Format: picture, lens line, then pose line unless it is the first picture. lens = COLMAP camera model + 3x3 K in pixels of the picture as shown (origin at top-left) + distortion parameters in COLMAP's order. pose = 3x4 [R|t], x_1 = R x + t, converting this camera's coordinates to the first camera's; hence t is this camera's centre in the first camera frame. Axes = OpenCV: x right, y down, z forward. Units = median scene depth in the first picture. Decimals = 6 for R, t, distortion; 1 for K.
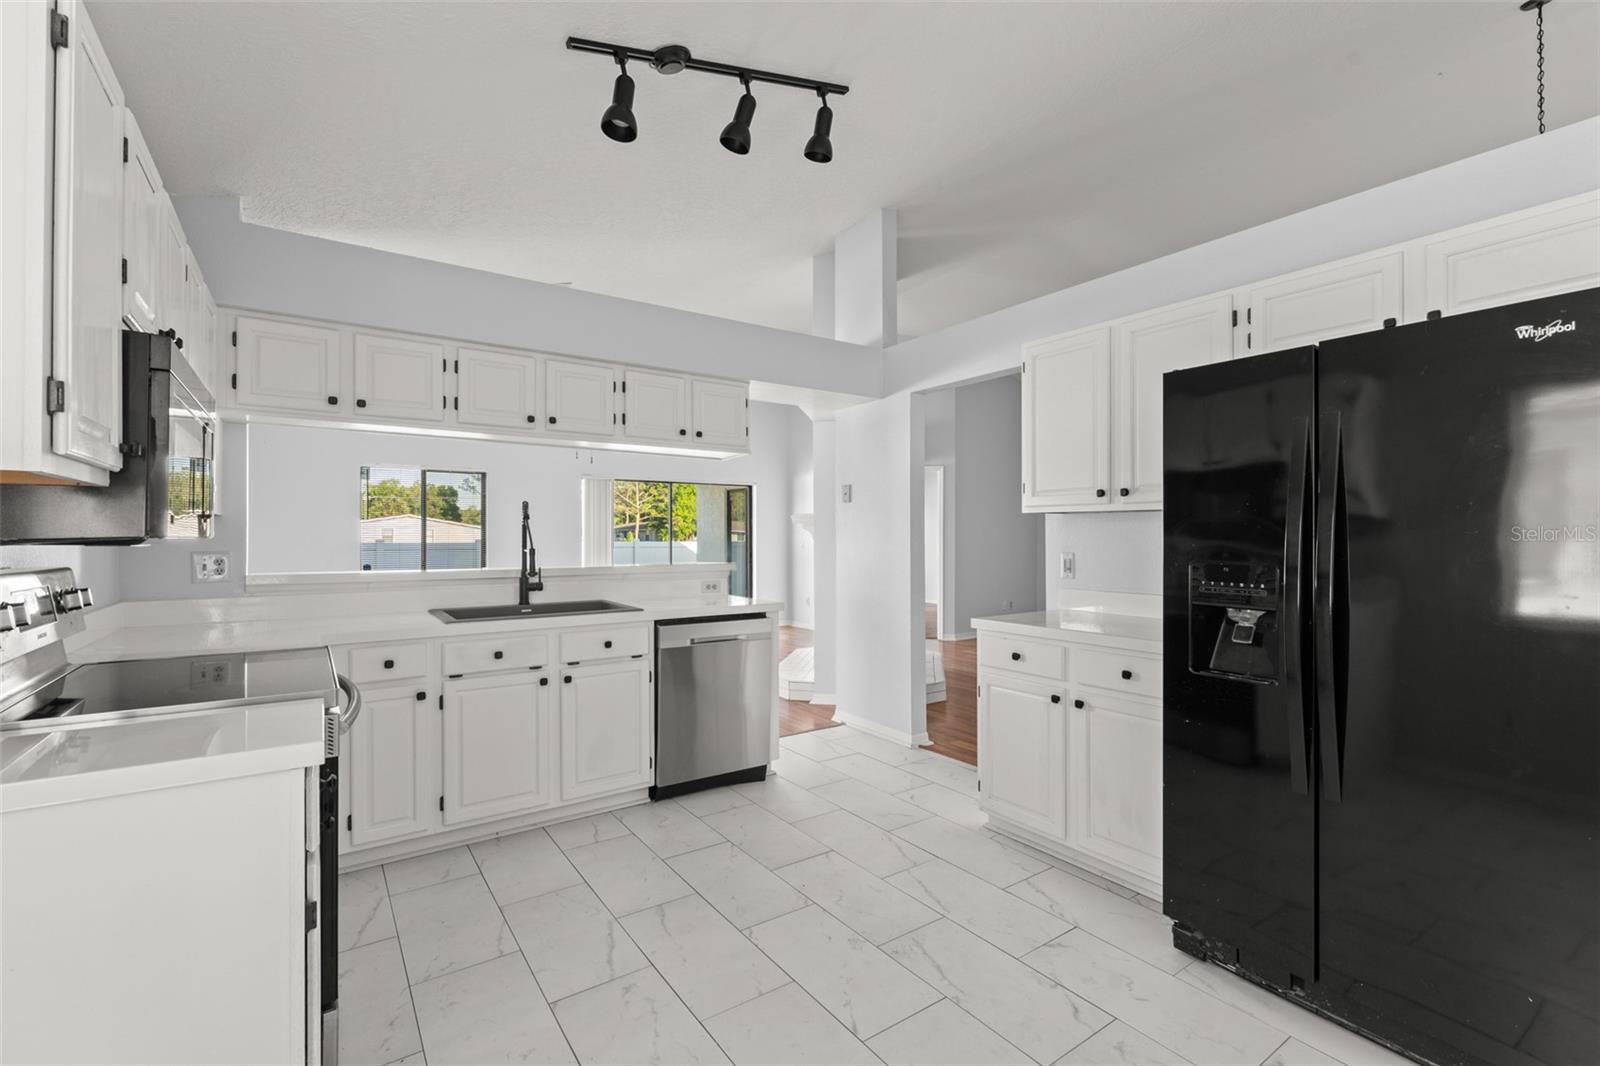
lens RADIAL K [[684.1, 0, 795.0], [0, 684.1, 533.2], [0, 0, 1]] dist [-0.003157, -0.000397]
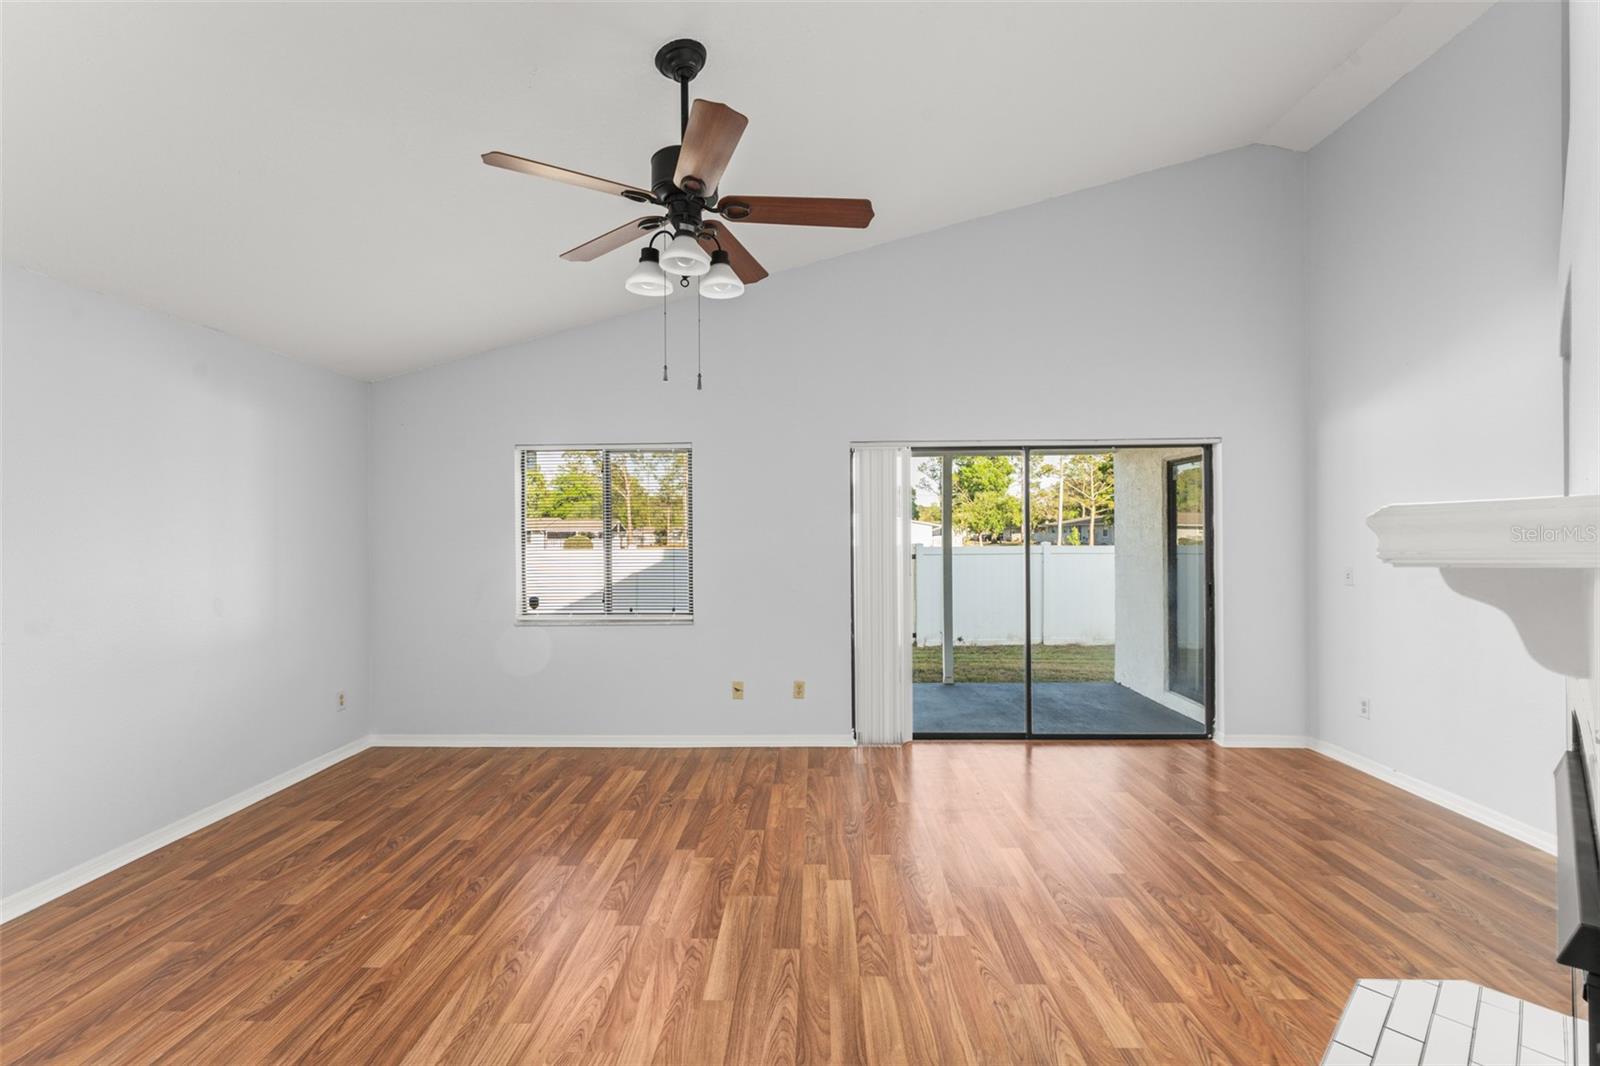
lens RADIAL K [[684.1, 0, 804.6], [0, 684.1, 532.5], [0, 0, 1]] dist [-0.003157, -0.000397]
pose [[0.804798, -0.006229, -0.593516, -0.030720], [0.010402, 0.999939, 0.003610, -0.037709], [0.593458, -0.009079, 0.804814, 1.354386]]
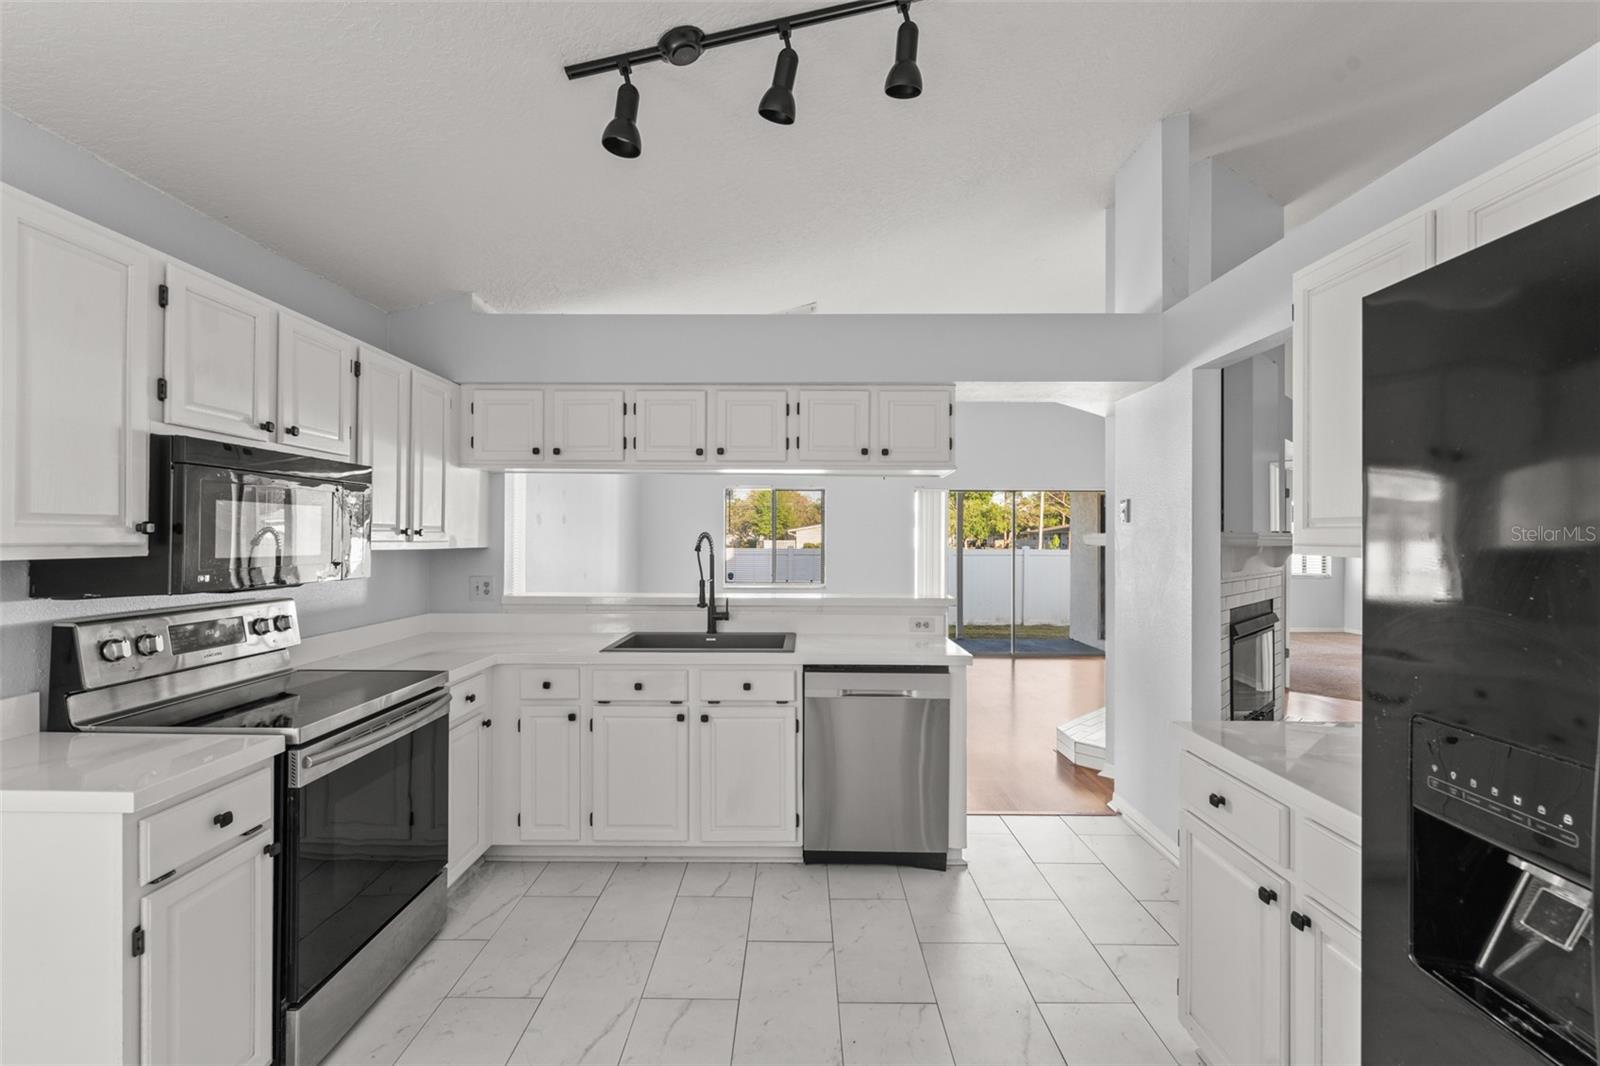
lens RADIAL K [[684.1, 0, 811.1], [0, 684.1, 532.3], [0, 0, 1]] dist [-0.003157, -0.000397]
pose [[0.823508, 0.000935, -0.567303, 0.317661], [-0.002619, 0.999994, -0.002154, -0.045870], [0.567298, 0.003260, 0.823506, 0.259346]]
